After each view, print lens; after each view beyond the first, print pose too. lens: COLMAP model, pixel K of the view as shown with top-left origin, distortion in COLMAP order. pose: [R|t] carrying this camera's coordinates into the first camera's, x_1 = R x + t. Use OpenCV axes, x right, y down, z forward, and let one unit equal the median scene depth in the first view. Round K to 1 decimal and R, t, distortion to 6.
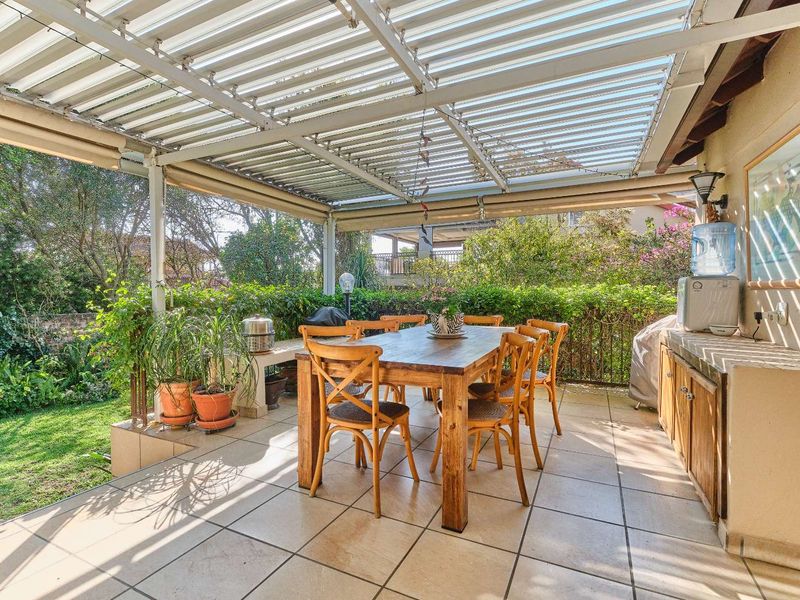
lens RADIAL K [[394.9, 0, 397.8], [0, 394.9, 293.1], [0, 0, 1]] dist [-0.003614, -0.004591]
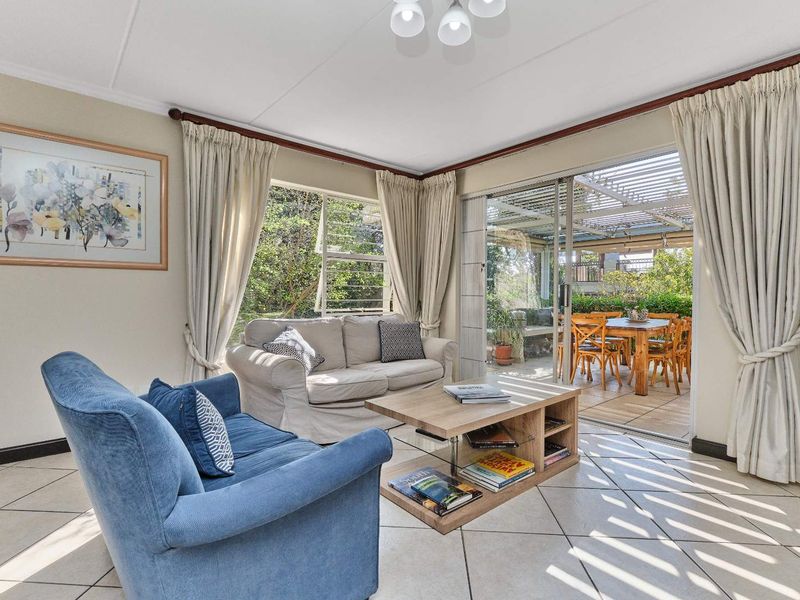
lens RADIAL K [[394.9, 0, 399.6], [0, 394.9, 297.4], [0, 0, 1]] dist [-0.003614, -0.004591]
pose [[0.916984, 0.009189, -0.398819, -0.171934], [-0.010888, 0.999939, -0.001997, 0.012106], [0.398776, 0.006174, 0.917027, -1.210605]]
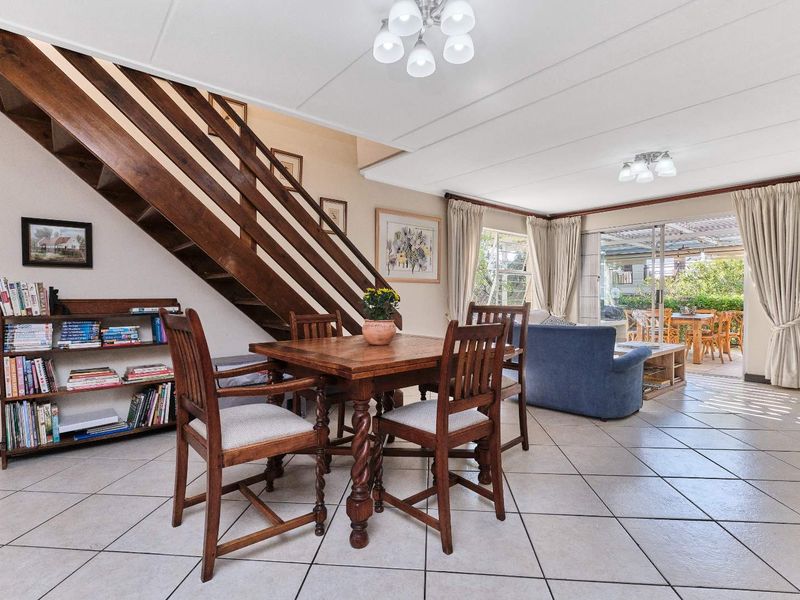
lens RADIAL K [[394.9, 0, 402.1], [0, 394.9, 297.4], [0, 0, 1]] dist [-0.003614, -0.004591]
pose [[0.911899, 0.002138, -0.410410, -0.551453], [-0.005395, 0.999962, -0.006777, 0.023115], [0.410380, 0.008394, 0.911876, -2.218169]]
